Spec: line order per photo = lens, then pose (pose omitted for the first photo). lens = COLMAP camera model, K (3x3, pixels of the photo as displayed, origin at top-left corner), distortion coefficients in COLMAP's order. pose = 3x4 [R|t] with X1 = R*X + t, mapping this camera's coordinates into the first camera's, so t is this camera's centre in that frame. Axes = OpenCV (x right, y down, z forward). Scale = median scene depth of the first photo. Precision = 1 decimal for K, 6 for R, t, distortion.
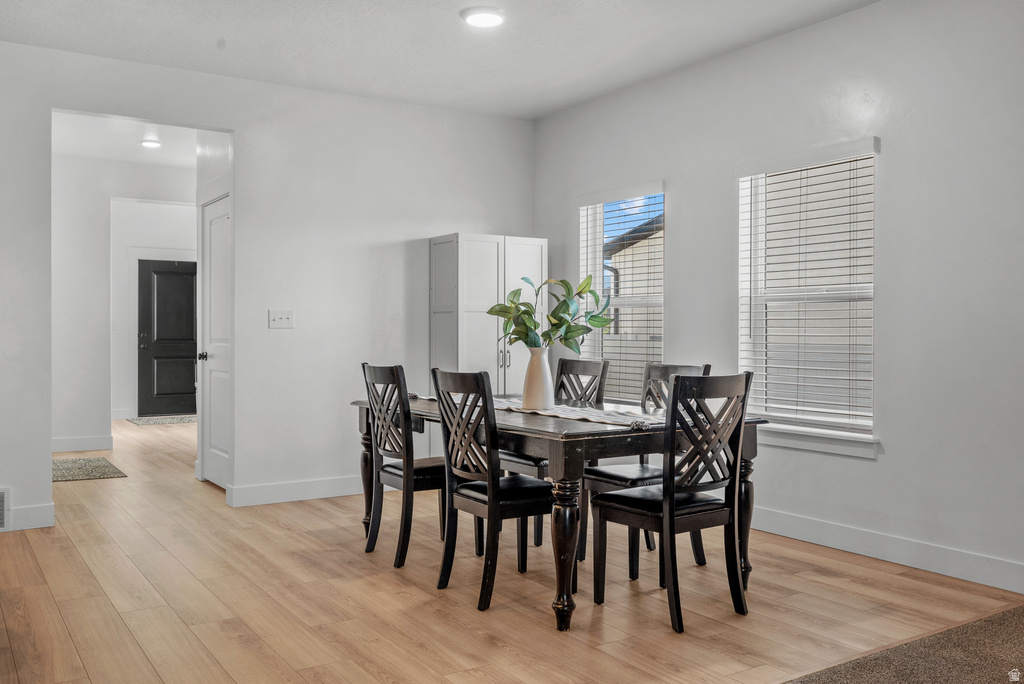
lens RADIAL K [[885.2, 0, 515.2], [0, 885.2, 335.3], [0, 0, 1]] dist [0.008088, -0.001324]
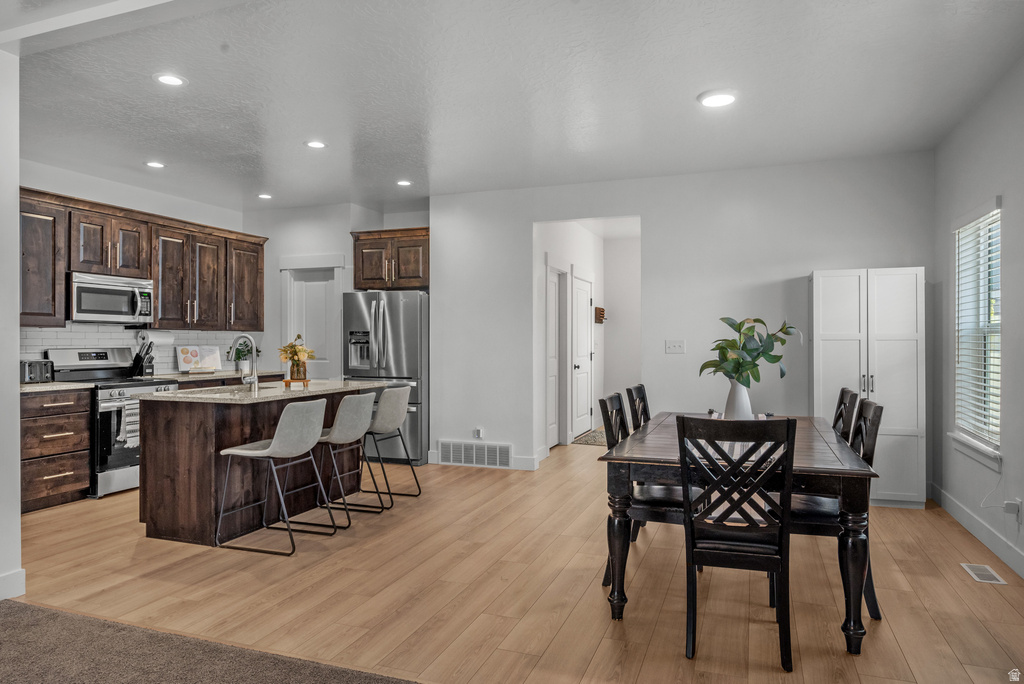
lens RADIAL K [[640.9, 0, 508.8], [0, 640.9, 341.4], [0, 0, 1]] dist [0.002426, -0.001509]
pose [[0.607685, -0.001998, -0.794176, 0.525910], [-0.001692, 0.999991, -0.003811, -0.031895], [0.794177, 0.003660, 0.607676, 0.284480]]
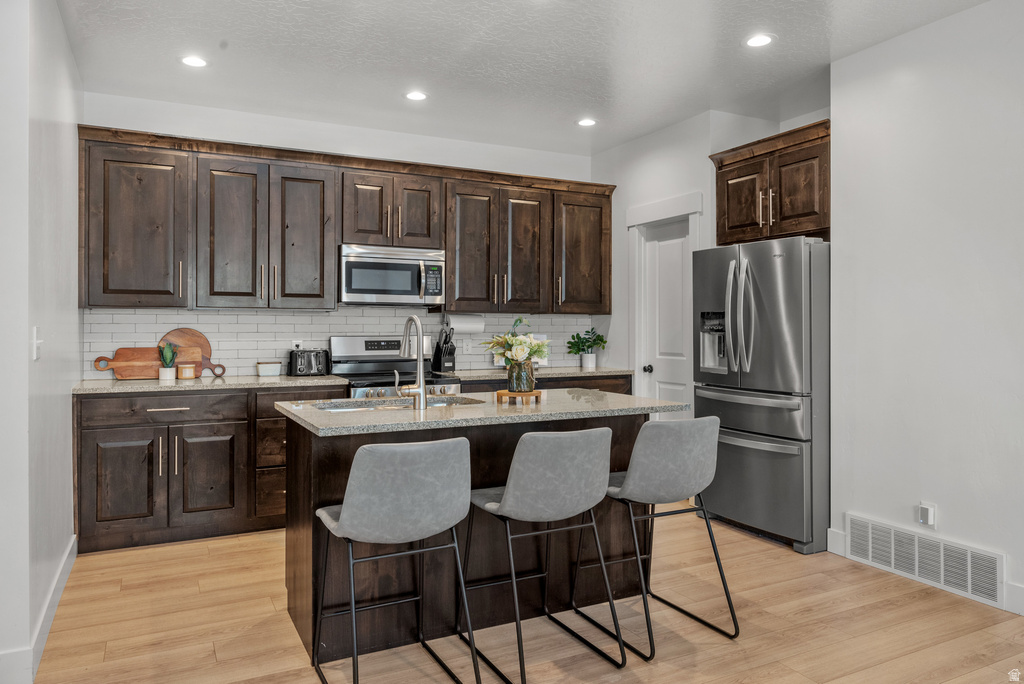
lens RADIAL K [[695.7, 0, 519.1], [0, 695.7, 325.9], [0, 0, 1]] dist [-0.009271, 0.007535]
pose [[-0.079185, -0.006168, -0.996841, 0.054280], [-0.006051, 0.999965, -0.005706, -0.033261], [0.996842, 0.005580, -0.079219, 0.818037]]
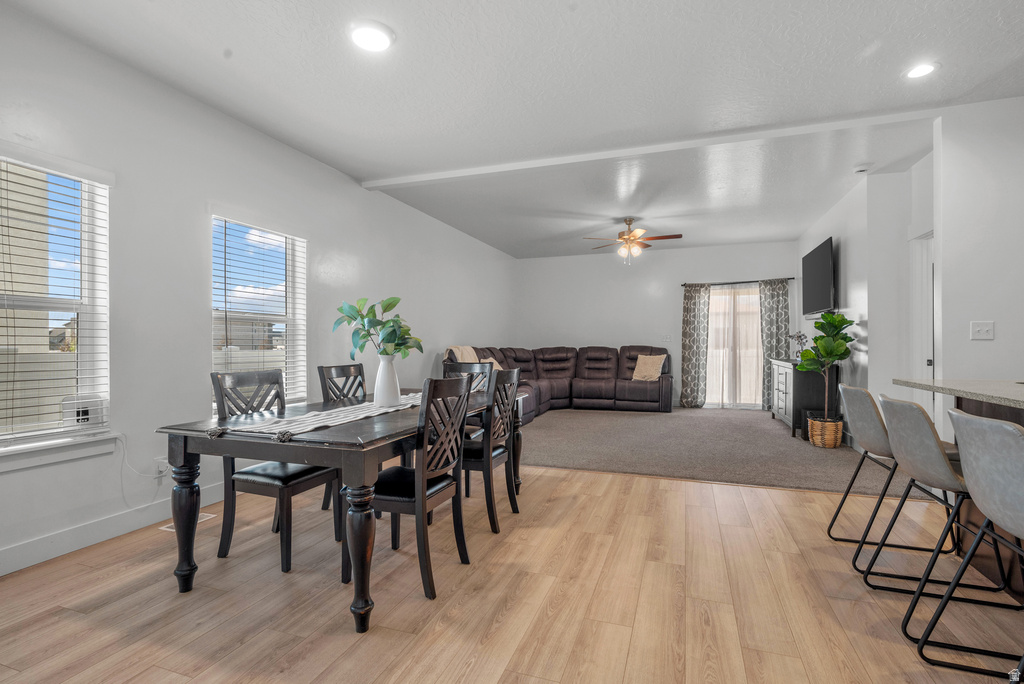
lens RADIAL K [[508.2, 0, 501.8], [0, 508.2, 339.7], [0, 0, 1]] dist [0.005433, 0.000908]
pose [[-0.607511, 0.008931, 0.794261, -0.661537], [0.004190, 0.999959, -0.008040, -0.001565], [-0.794300, -0.001556, -0.607524, 1.372817]]
